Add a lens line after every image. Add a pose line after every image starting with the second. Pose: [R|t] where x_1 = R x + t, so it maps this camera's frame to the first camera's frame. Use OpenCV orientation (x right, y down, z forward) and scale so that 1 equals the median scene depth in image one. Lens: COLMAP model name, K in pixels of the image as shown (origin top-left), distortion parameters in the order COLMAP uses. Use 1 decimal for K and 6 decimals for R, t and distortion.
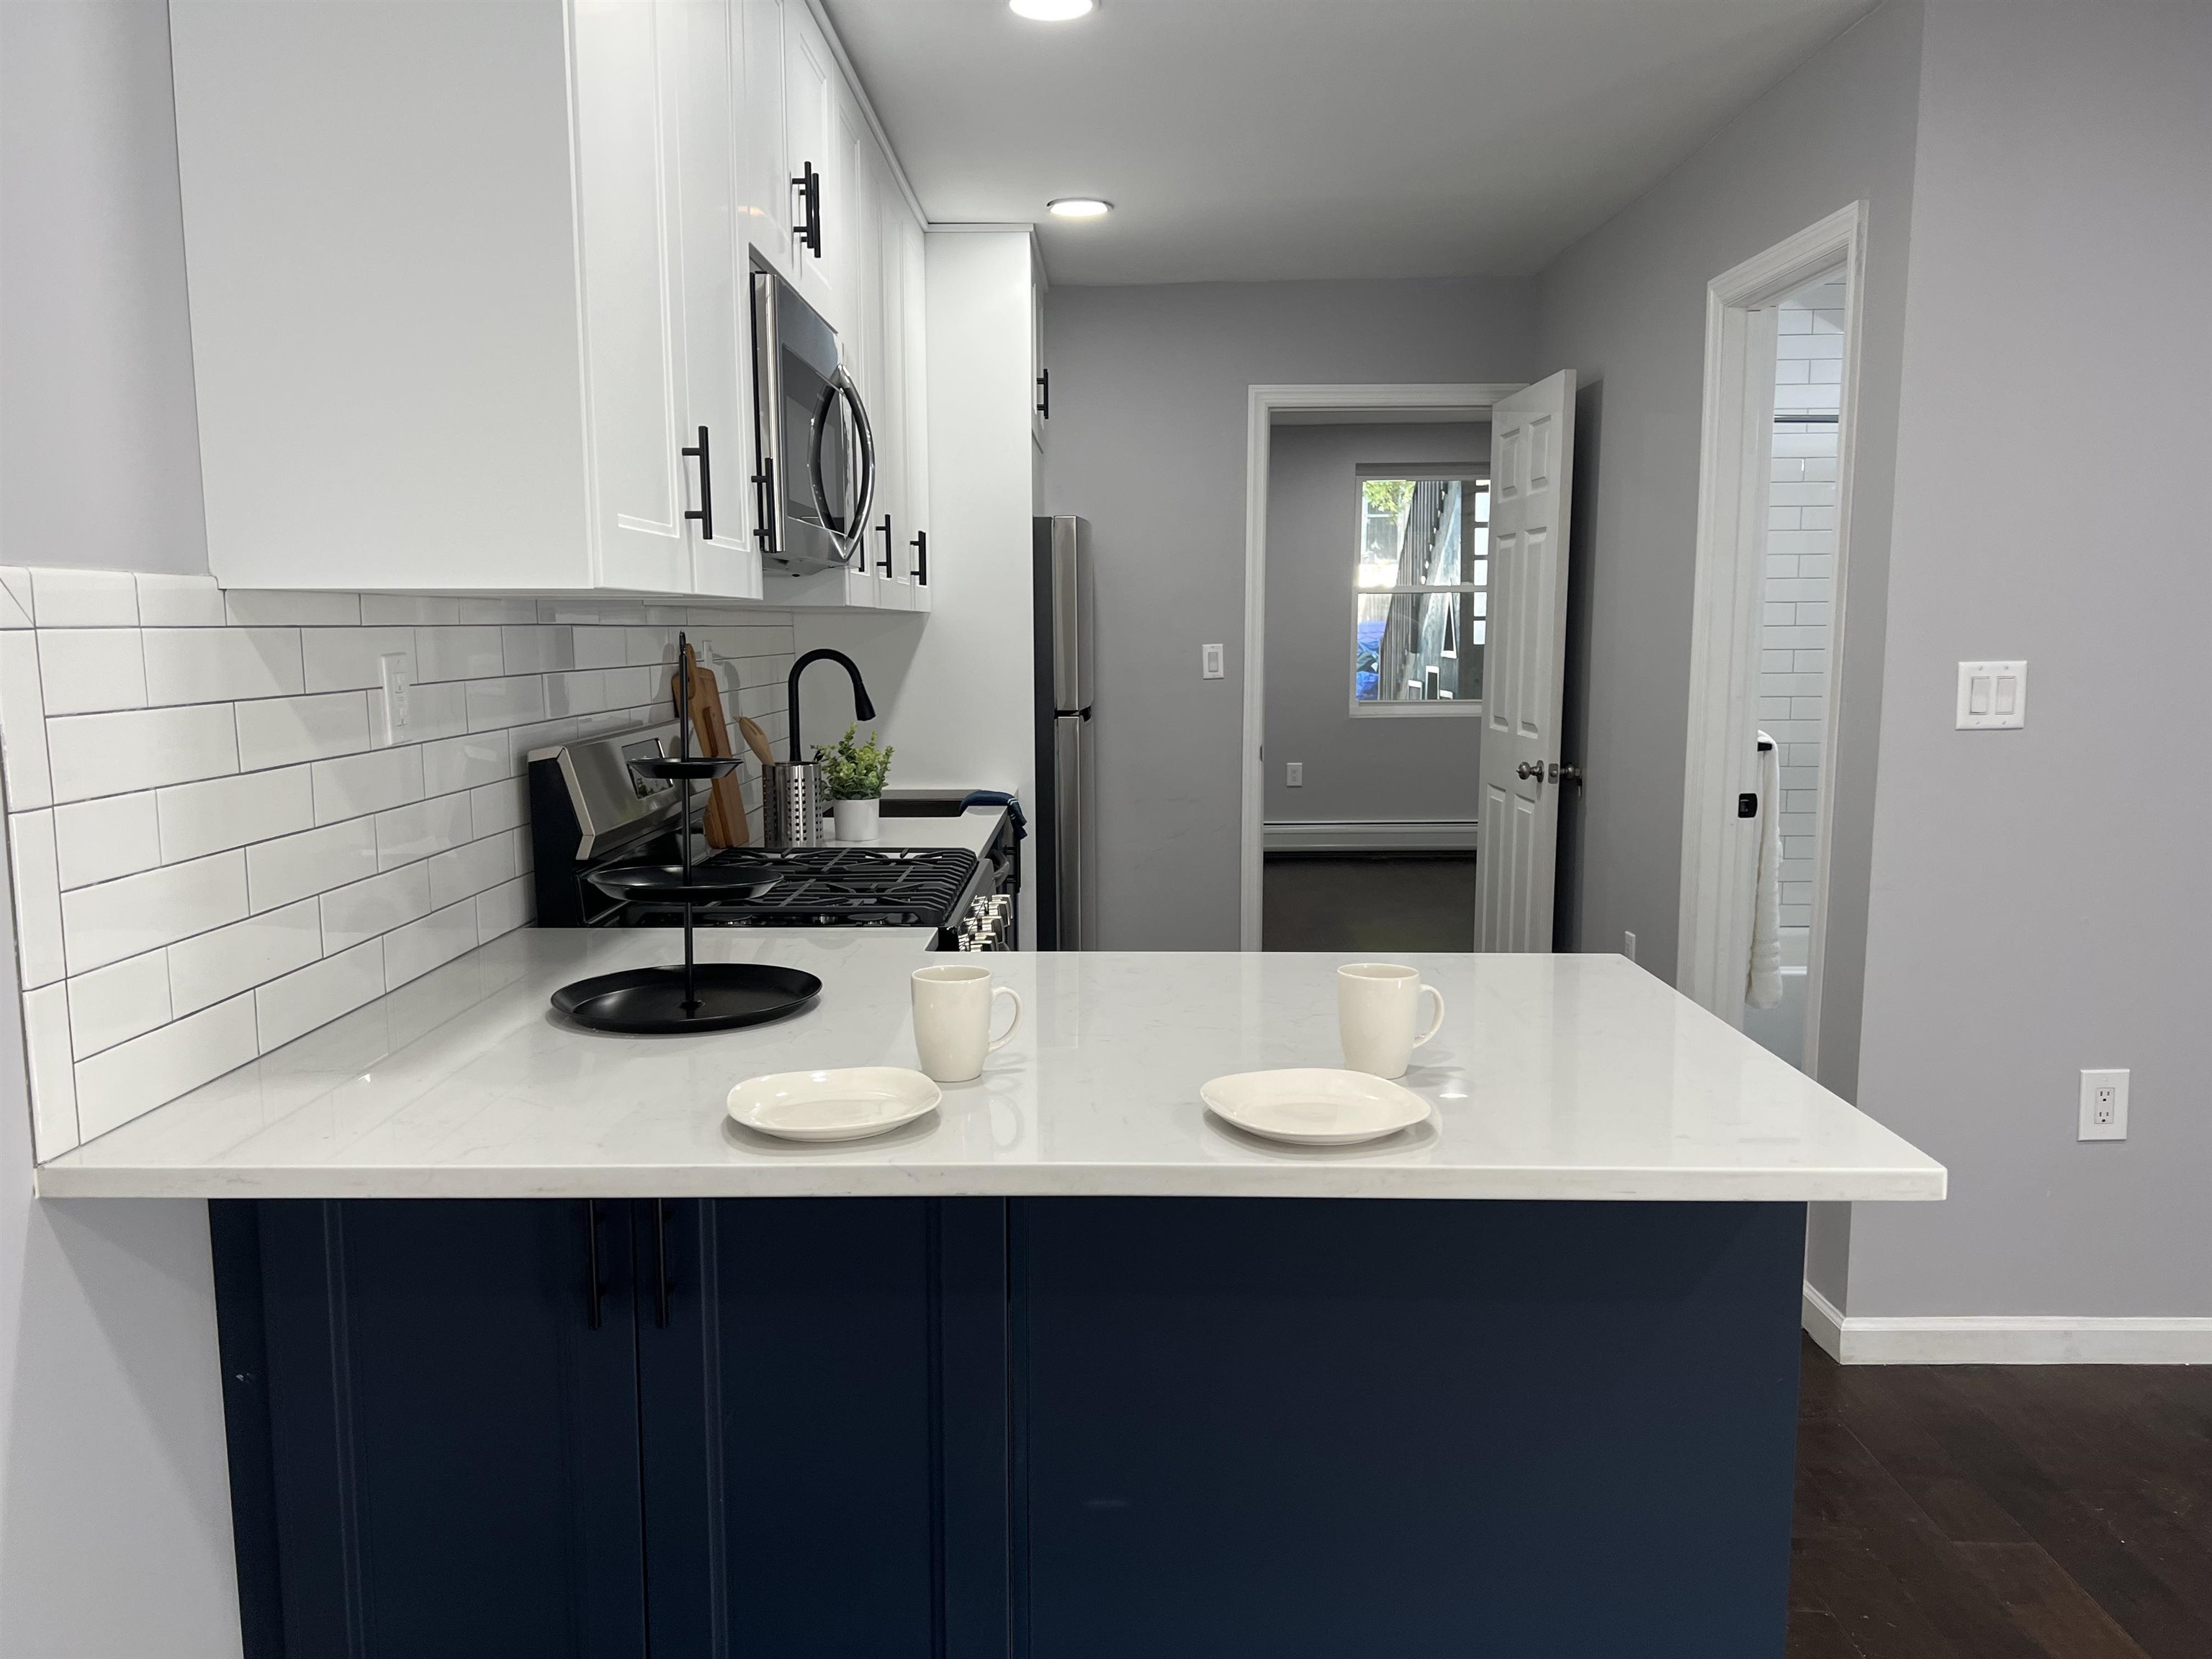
lens RADIAL K [[1700.9, 0, 1102.8], [0, 1700.9, 849.1], [0, 0, 1]] dist [0.069888, -0.018332]
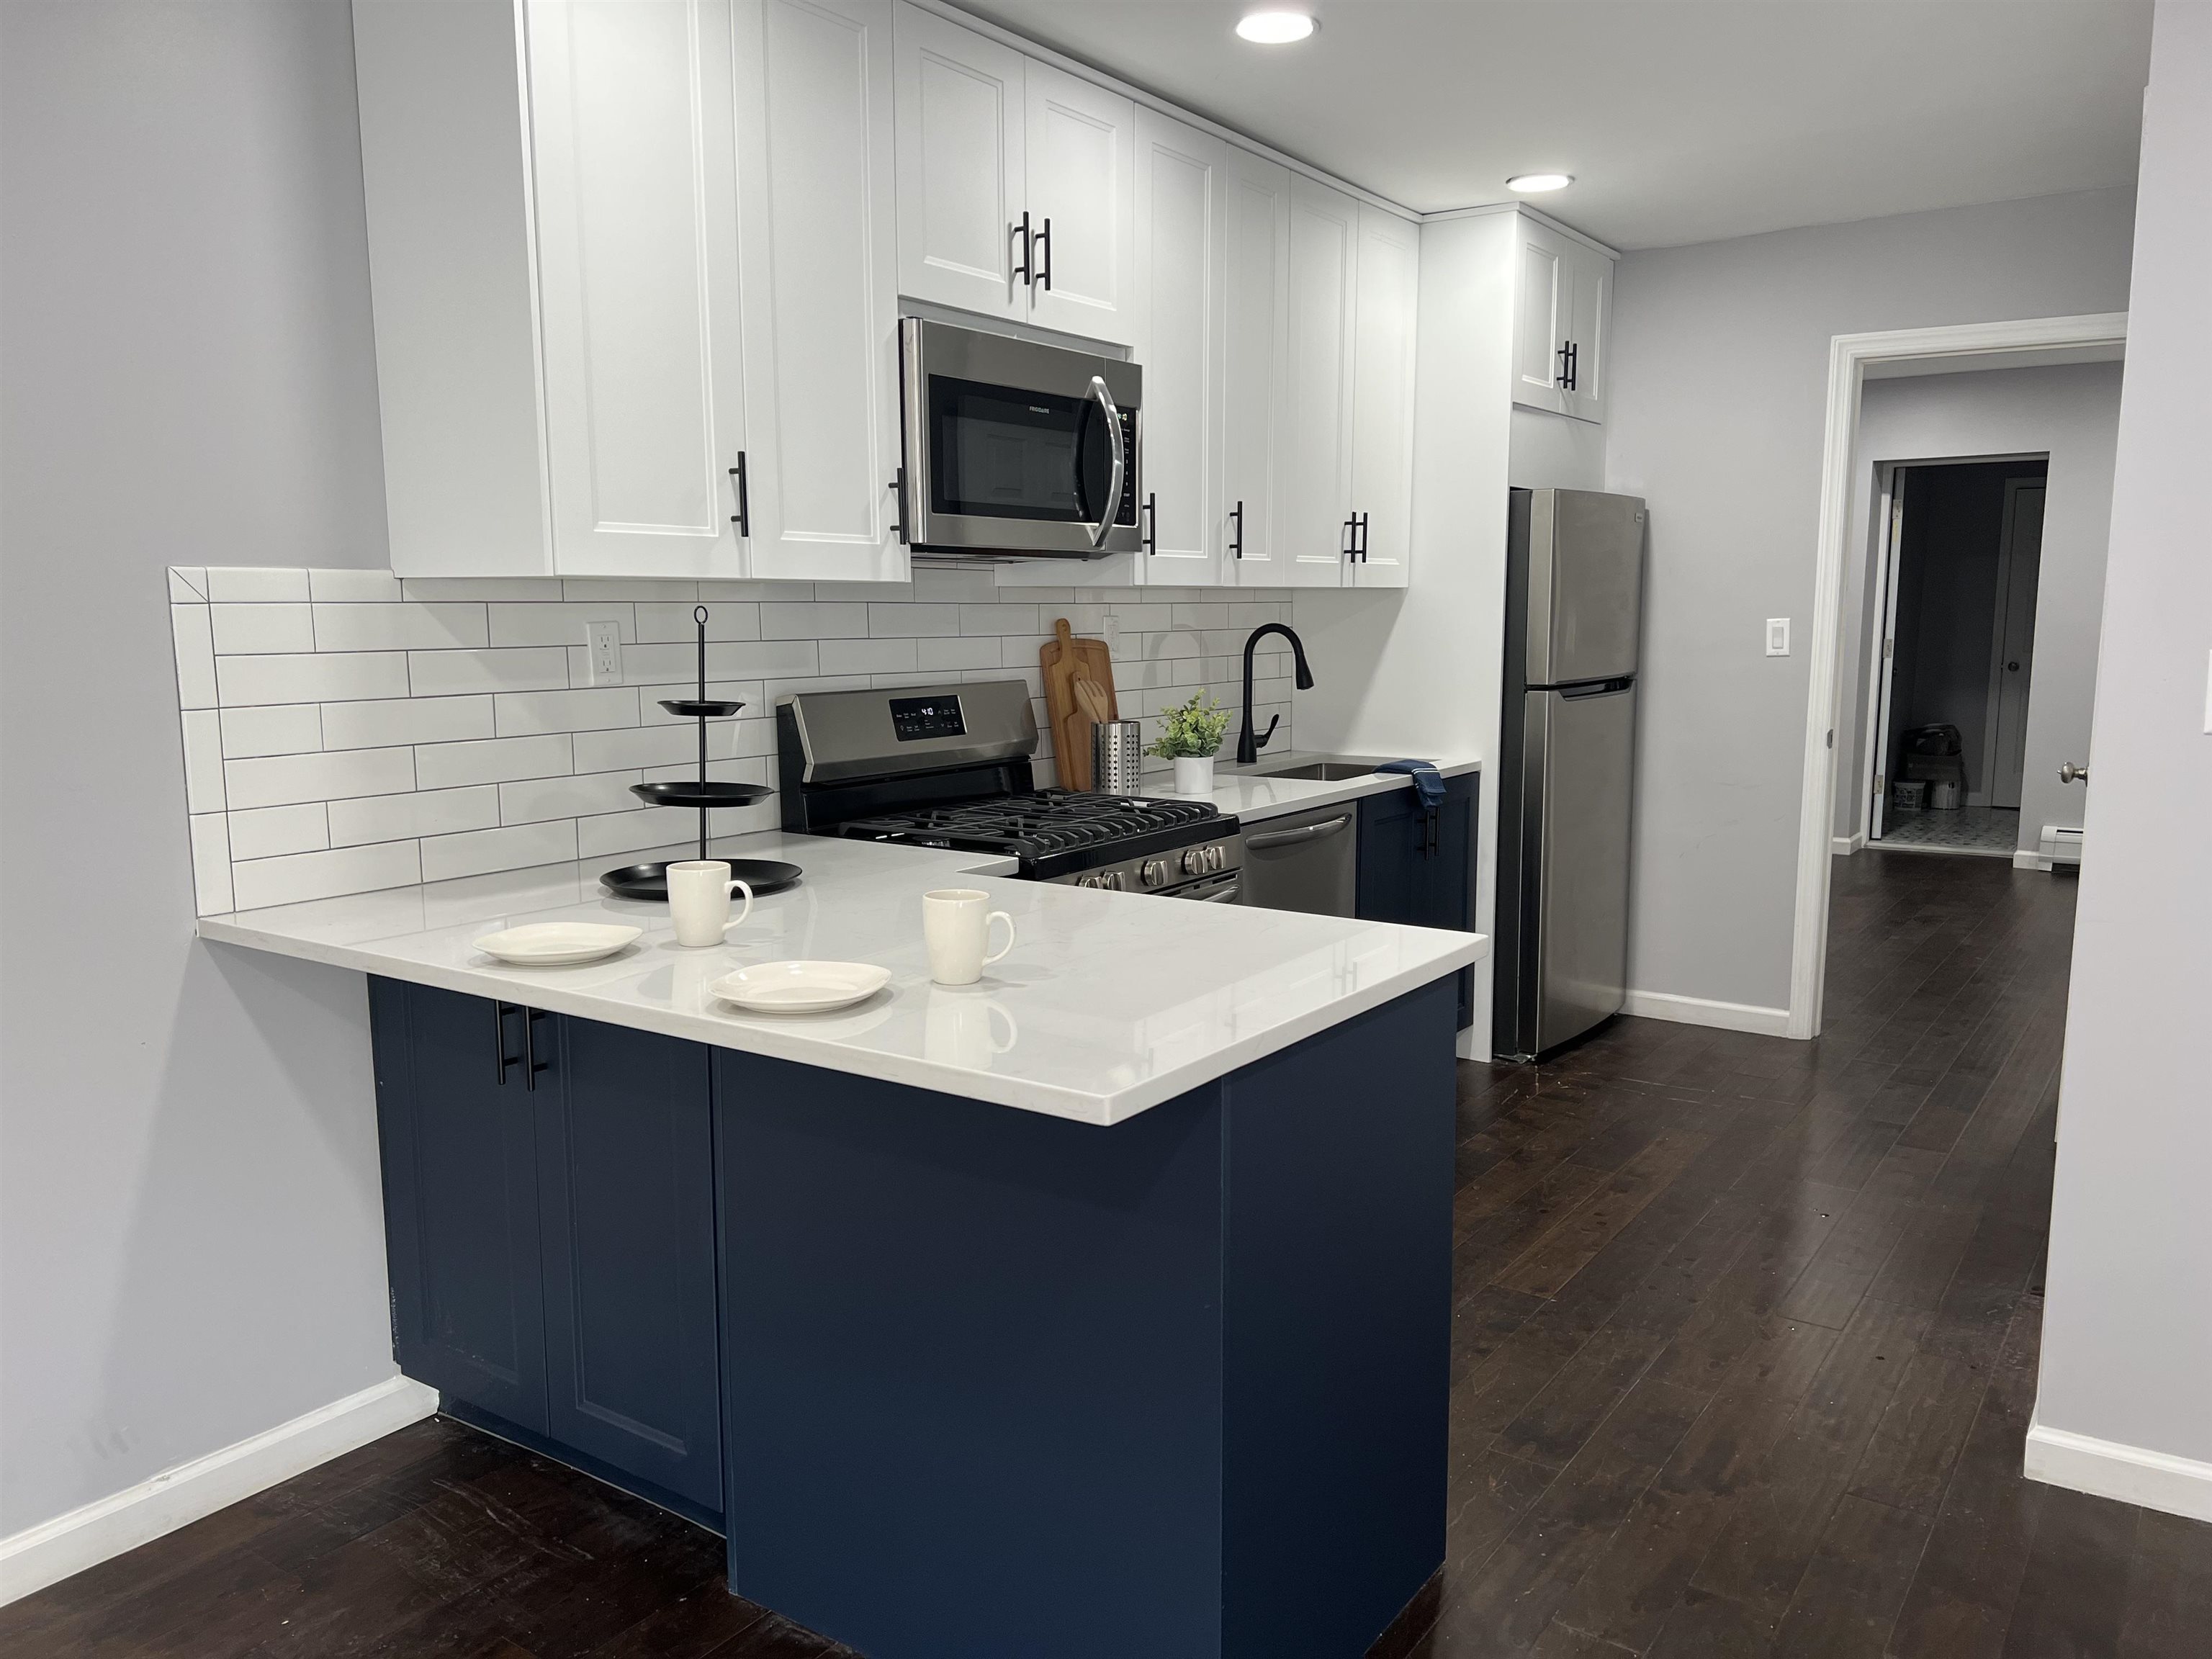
lens RADIAL K [[1700.9, 0, 1106.9], [0, 1700.9, 841.2], [0, 0, 1]] dist [0.069888, -0.018332]
pose [[0.826857, 0.077344, -0.557069, 0.512347], [-0.072217, 0.996900, 0.031219, -0.005285], [0.557757, 0.014416, 0.829879, 0.043442]]
